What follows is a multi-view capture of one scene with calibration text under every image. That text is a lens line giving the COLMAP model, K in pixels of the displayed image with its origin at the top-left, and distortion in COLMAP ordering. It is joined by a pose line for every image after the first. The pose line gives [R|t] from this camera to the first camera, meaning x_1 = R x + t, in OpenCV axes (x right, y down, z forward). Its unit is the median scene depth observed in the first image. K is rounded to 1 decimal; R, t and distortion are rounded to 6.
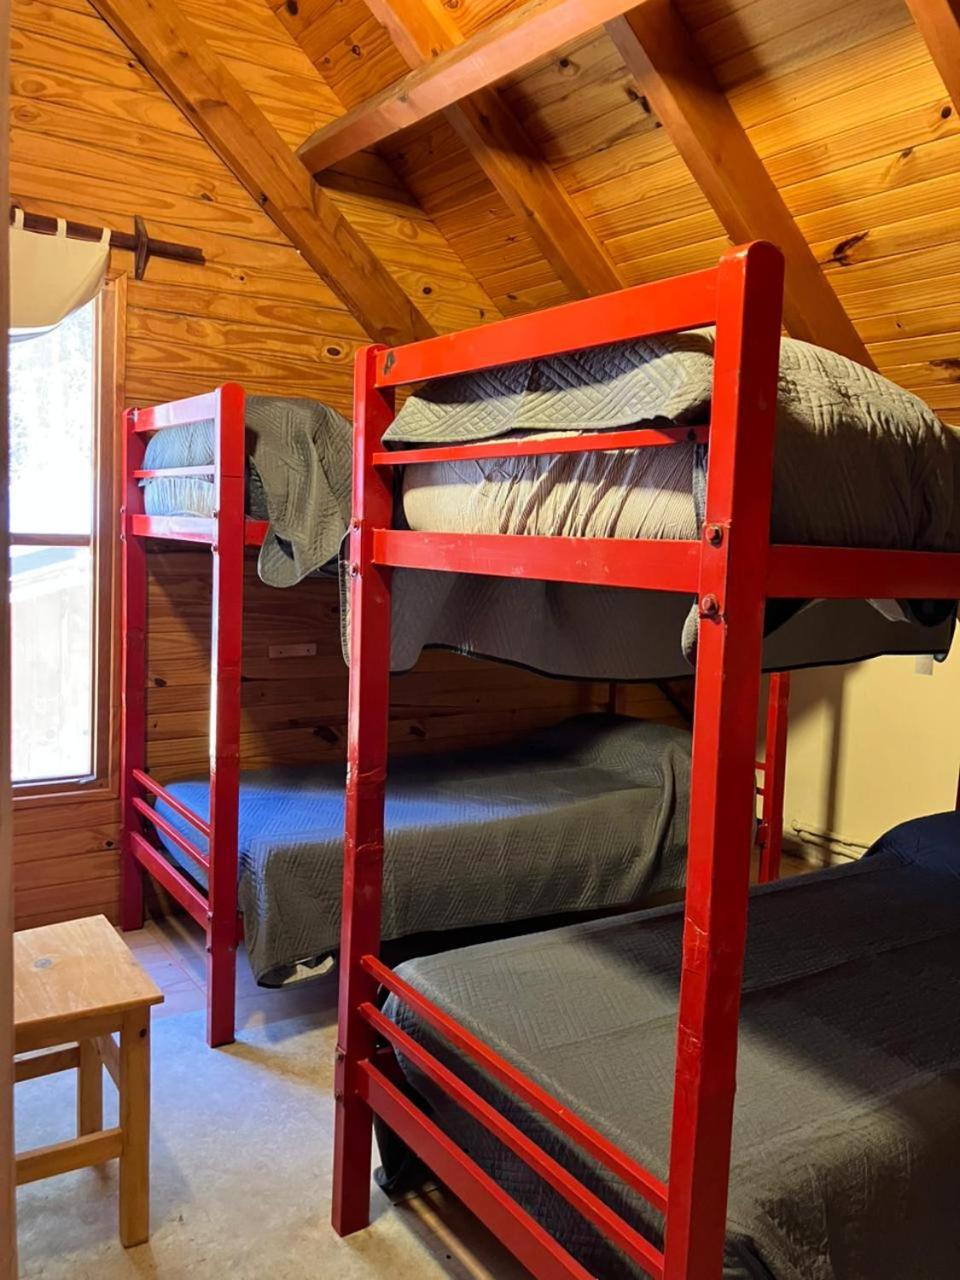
lens RADIAL K [[1040.2, 0, 481.2], [0, 1040.2, 641.3], [0, 0, 1]] dist [0.010236, -0.003688]
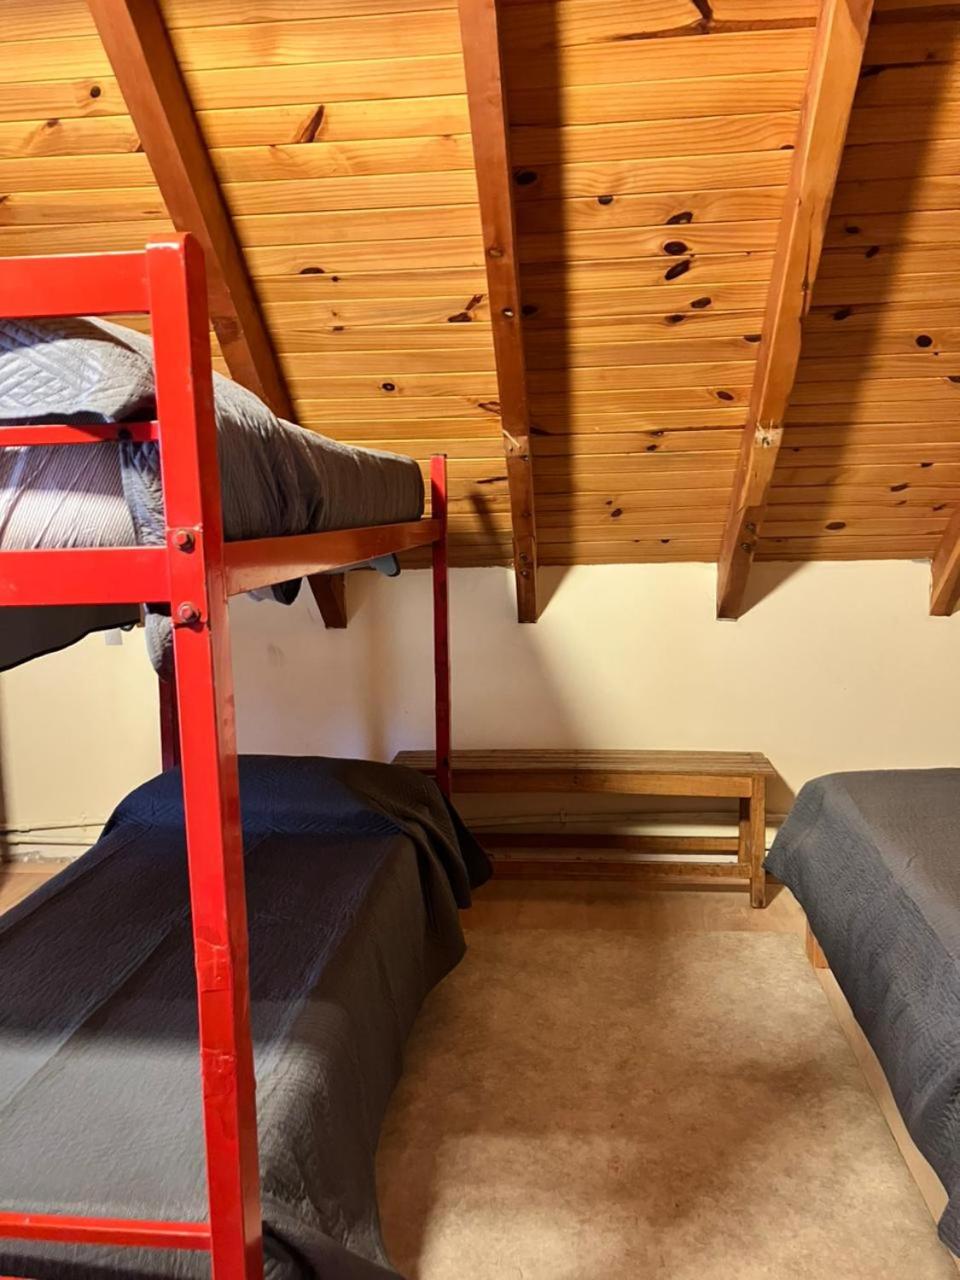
lens RADIAL K [[1040.2, 0, 482.9], [0, 1040.2, 635.0], [0, 0, 1]] dist [0.010236, -0.003688]
pose [[0.634194, -0.157631, 0.756935, -0.293784], [0.135012, 0.986533, 0.092325, -0.058957], [-0.761295, 0.043643, 0.646936, 0.156850]]
